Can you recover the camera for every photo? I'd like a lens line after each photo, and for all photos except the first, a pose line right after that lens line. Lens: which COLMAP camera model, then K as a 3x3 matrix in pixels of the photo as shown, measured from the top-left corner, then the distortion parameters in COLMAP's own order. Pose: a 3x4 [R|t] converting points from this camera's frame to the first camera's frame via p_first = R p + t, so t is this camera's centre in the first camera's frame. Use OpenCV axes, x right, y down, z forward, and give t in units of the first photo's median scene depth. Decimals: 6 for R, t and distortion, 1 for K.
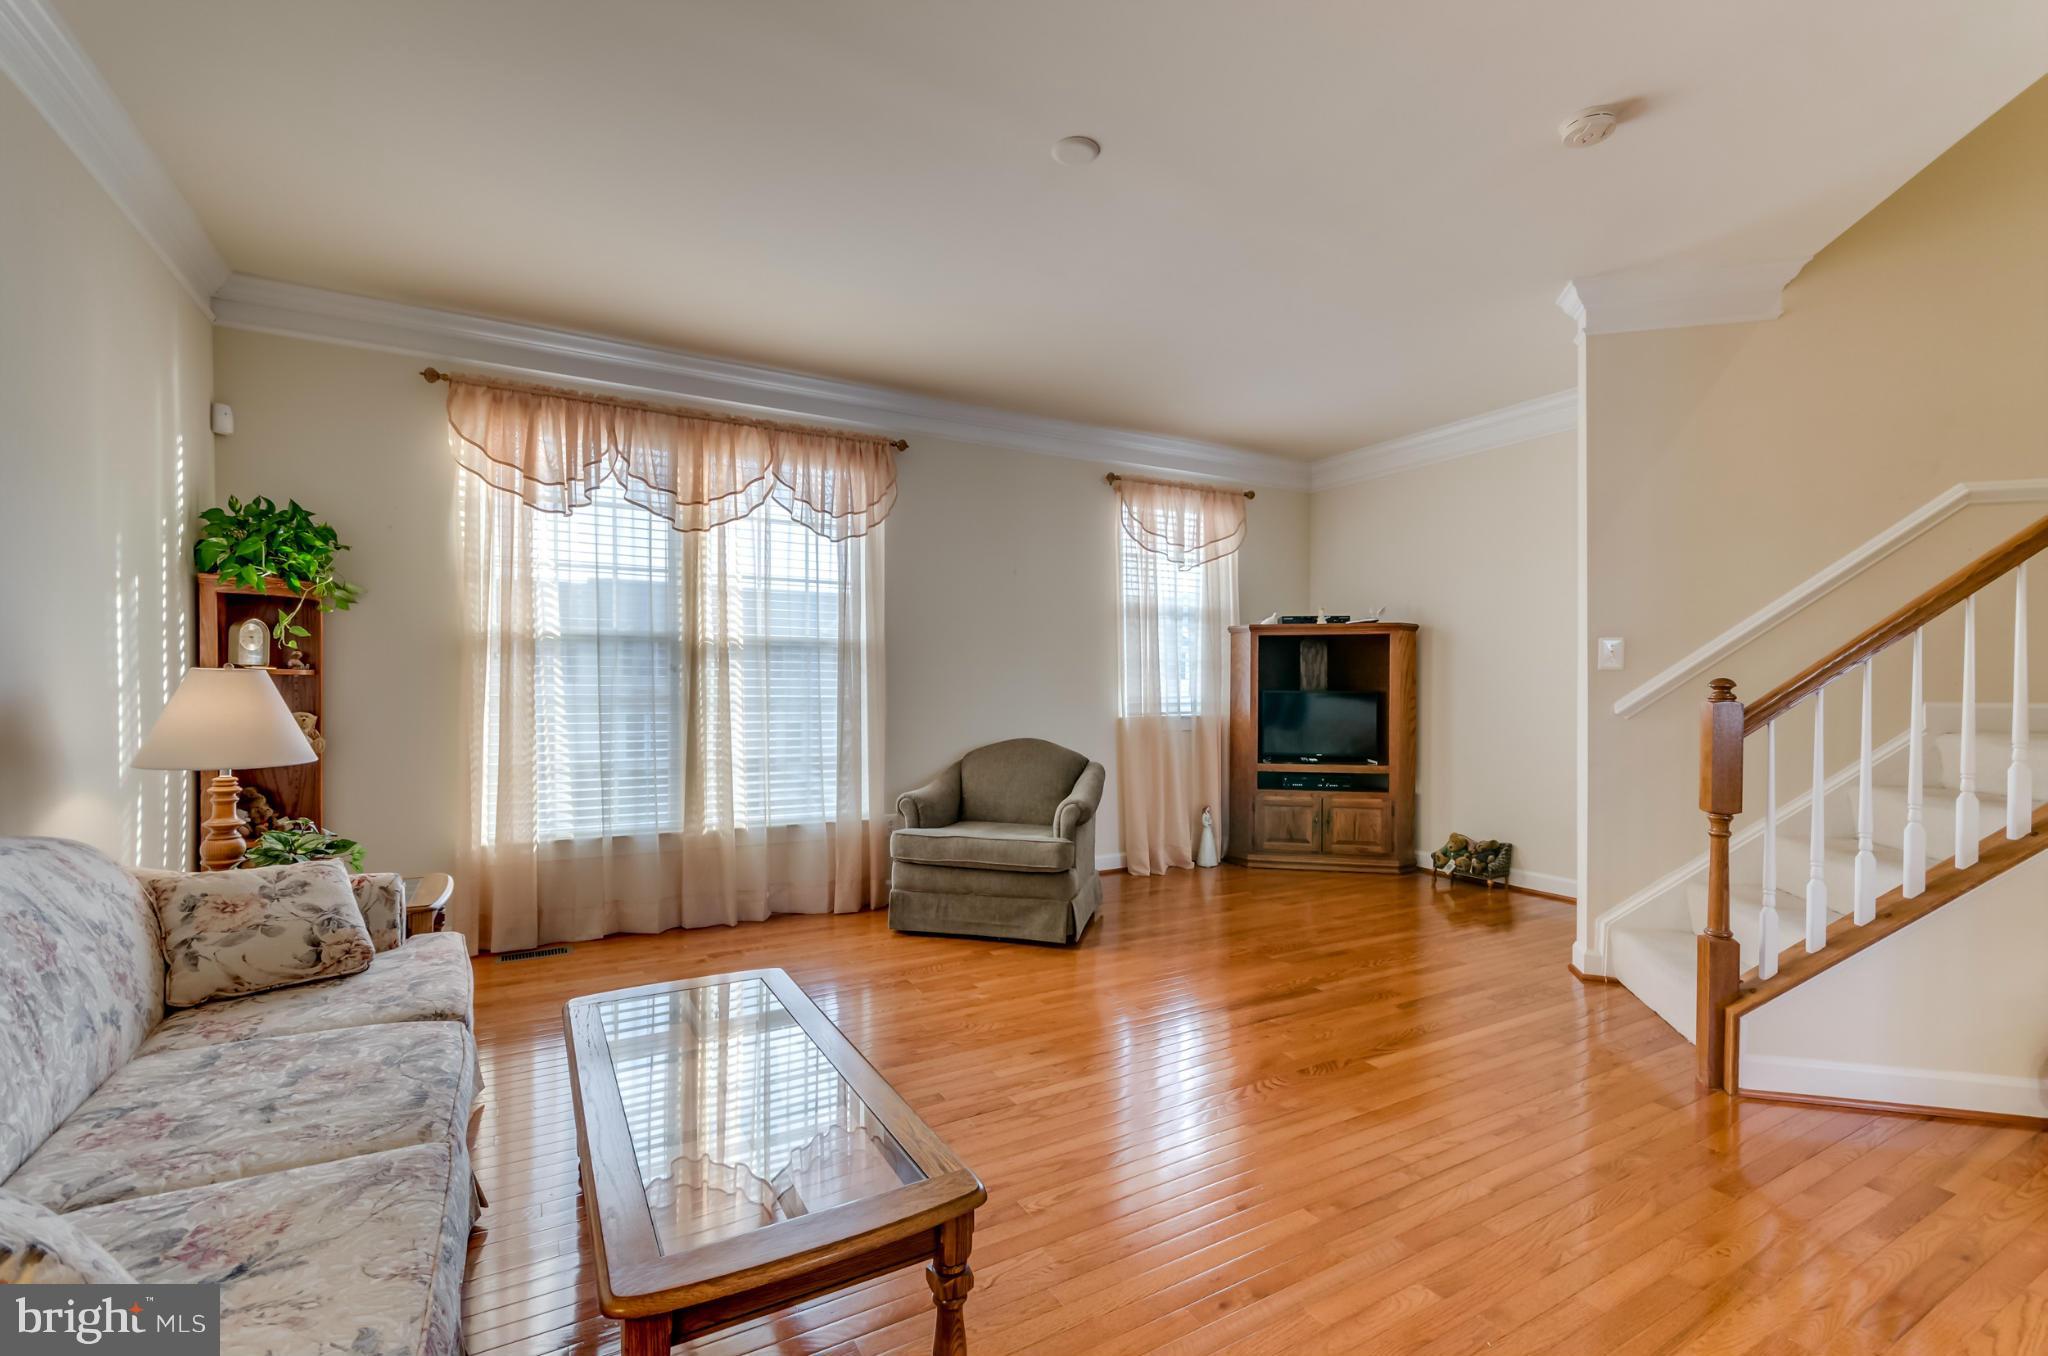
lens RADIAL K [[891.7, 0, 1038.2], [0, 891.7, 690.9], [0, 0, 1]] dist [0.000260, 0.001712]
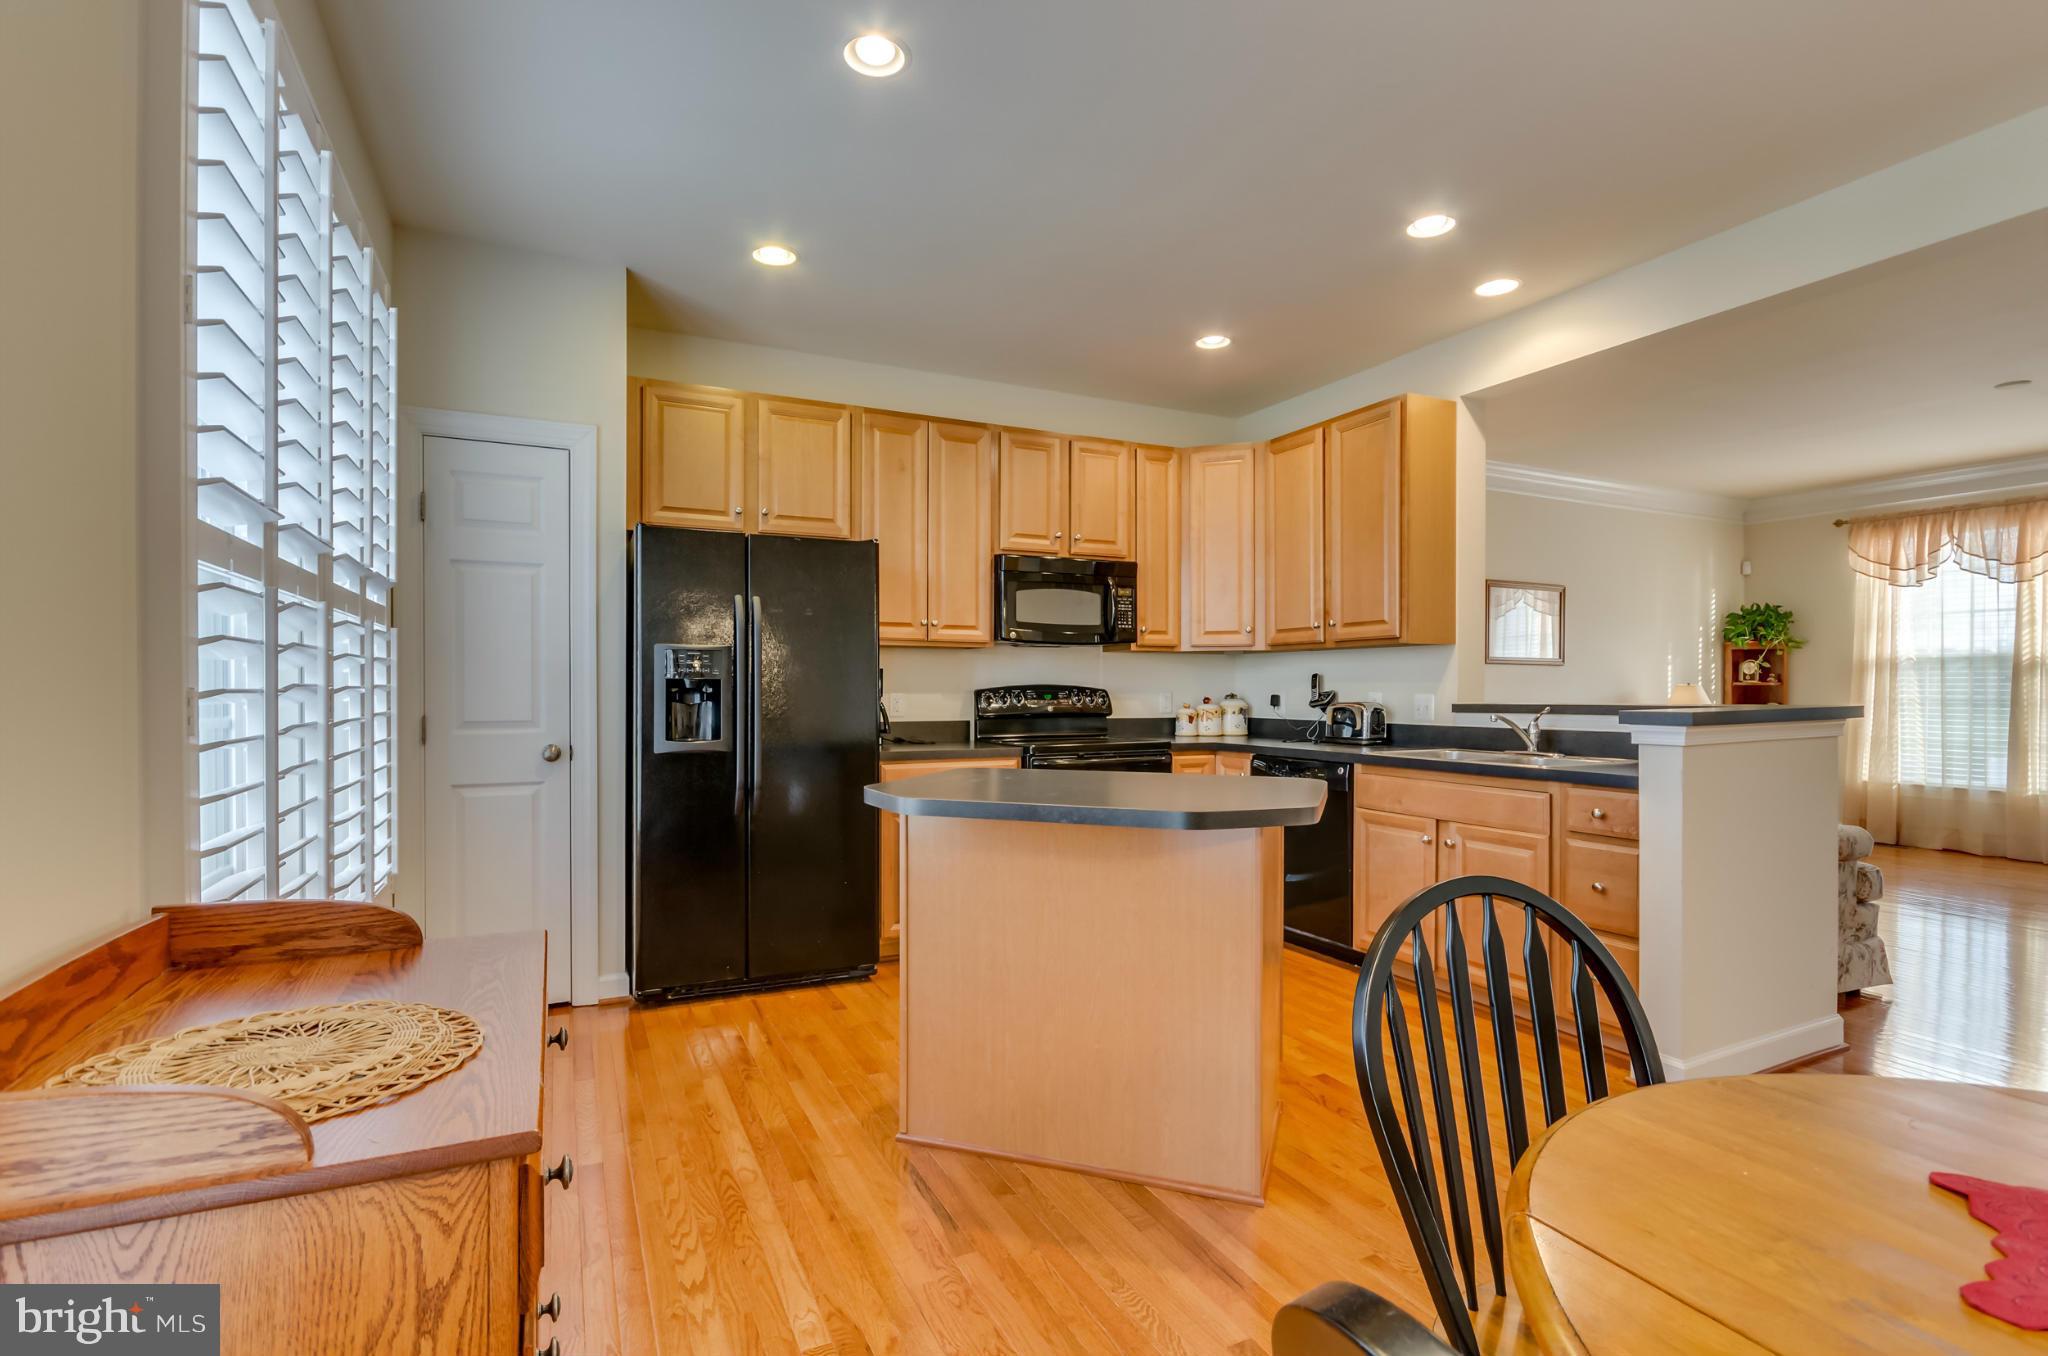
lens RADIAL K [[958.9, 0, 1013.0], [0, 958.9, 692.6], [0, 0, 1]] dist [-0.003131, -0.001762]
pose [[-0.081068, 0.002543, -0.996705, 1.224489], [-0.004823, 0.999984, 0.002944, 0.000928], [0.996697, 0.005046, -0.081054, -0.465599]]
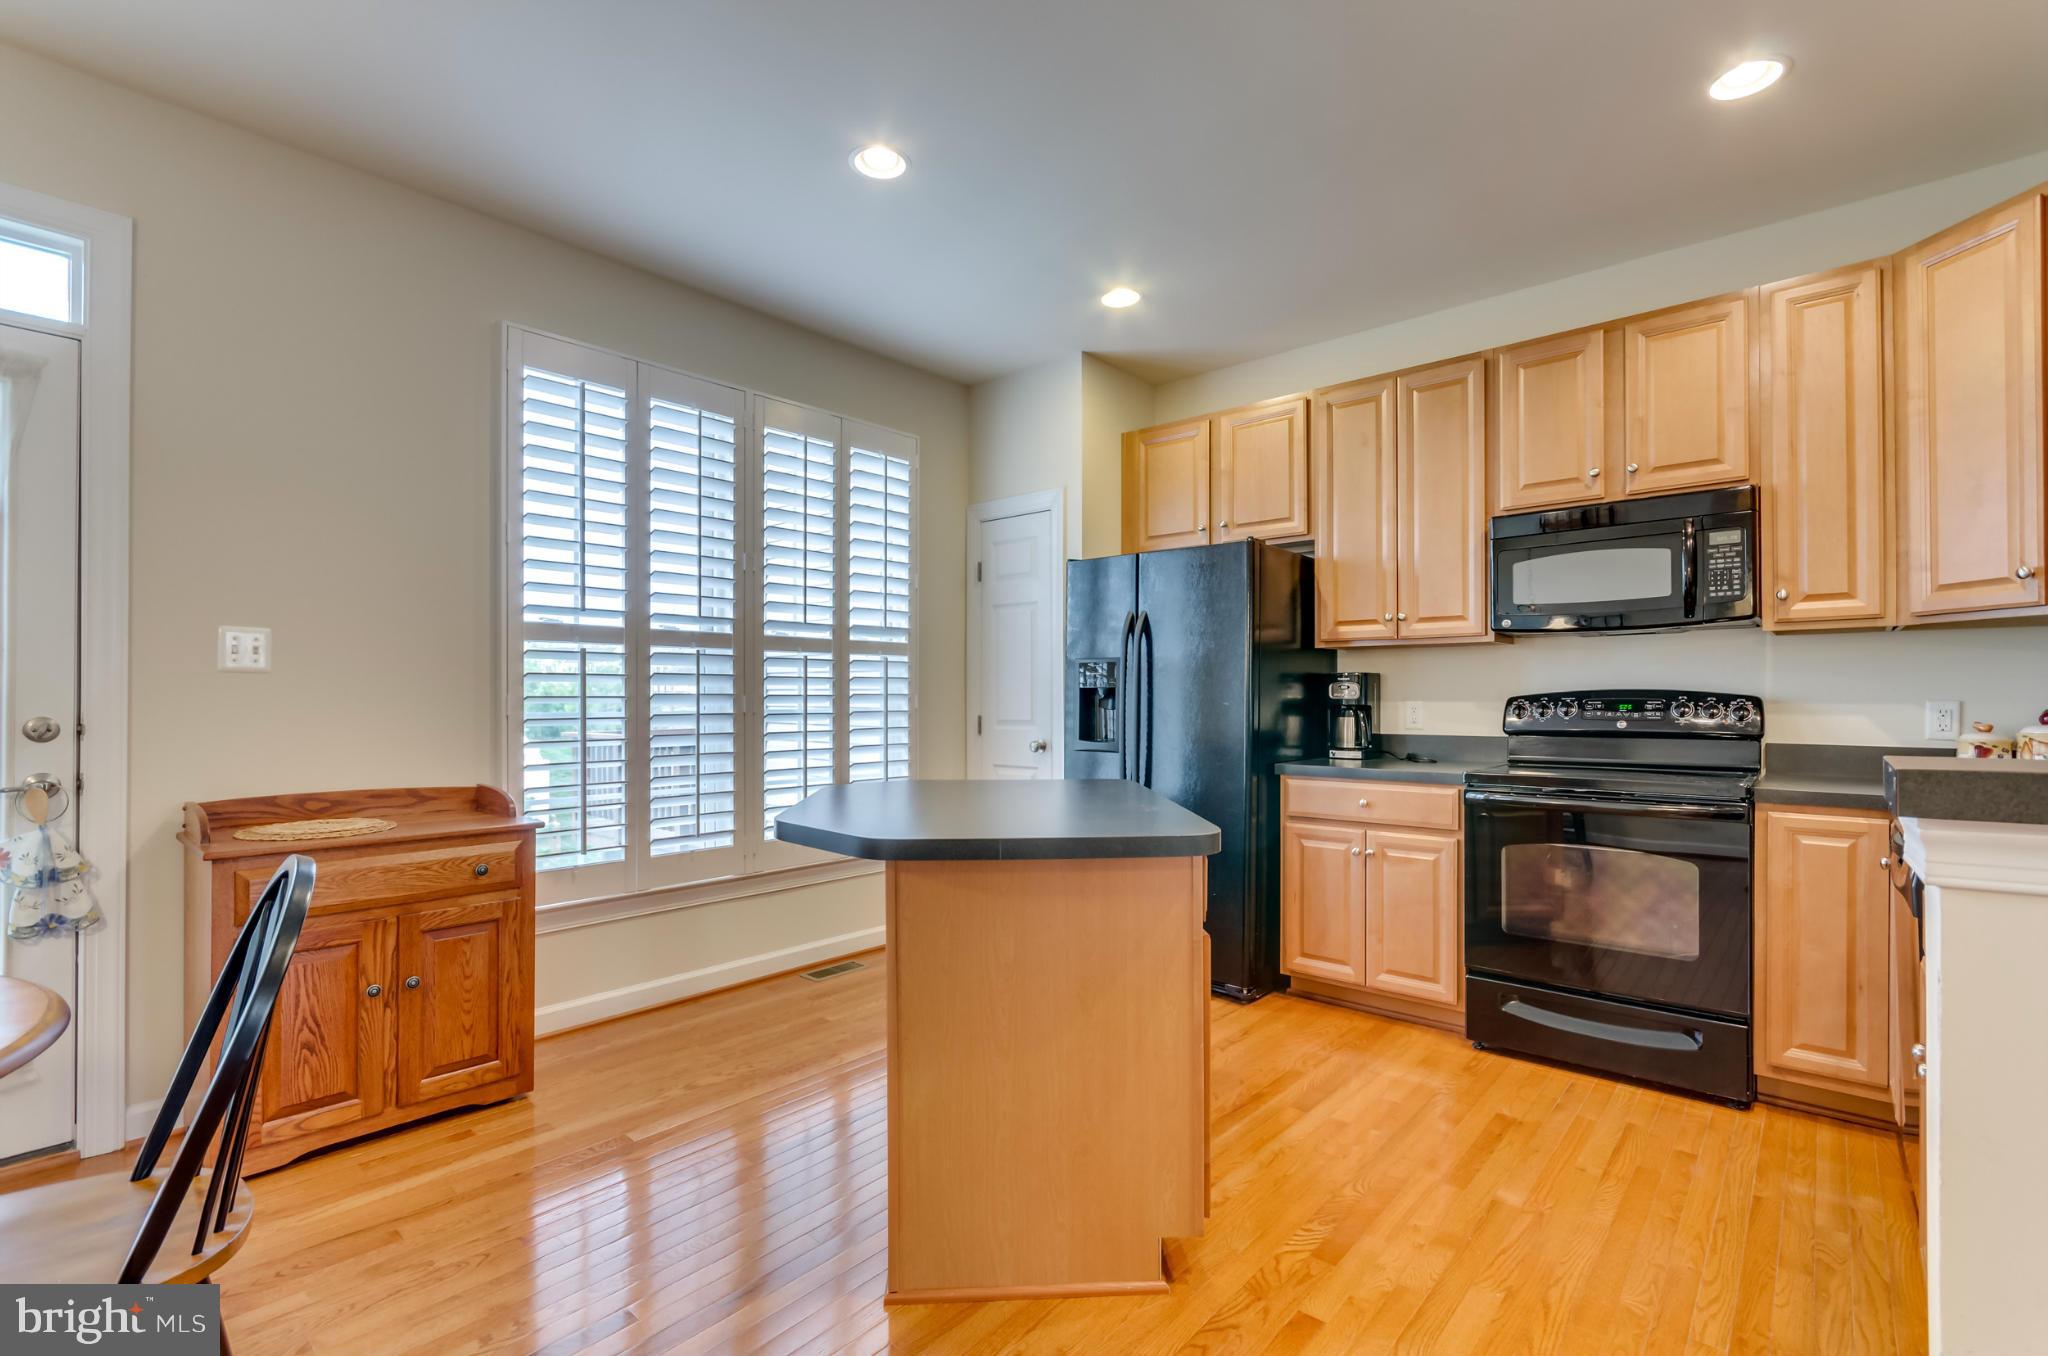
lens RADIAL K [[909.9, 0, 1037.8], [0, 909.9, 696.5], [0, 0, 1]] dist [-0.010311, 0.001244]
pose [[-0.948519, -0.002109, -0.316712, 0.779170], [-0.002782, 0.999995, 0.001672, 0.000350], [0.316707, 0.002467, -0.948520, 0.023587]]
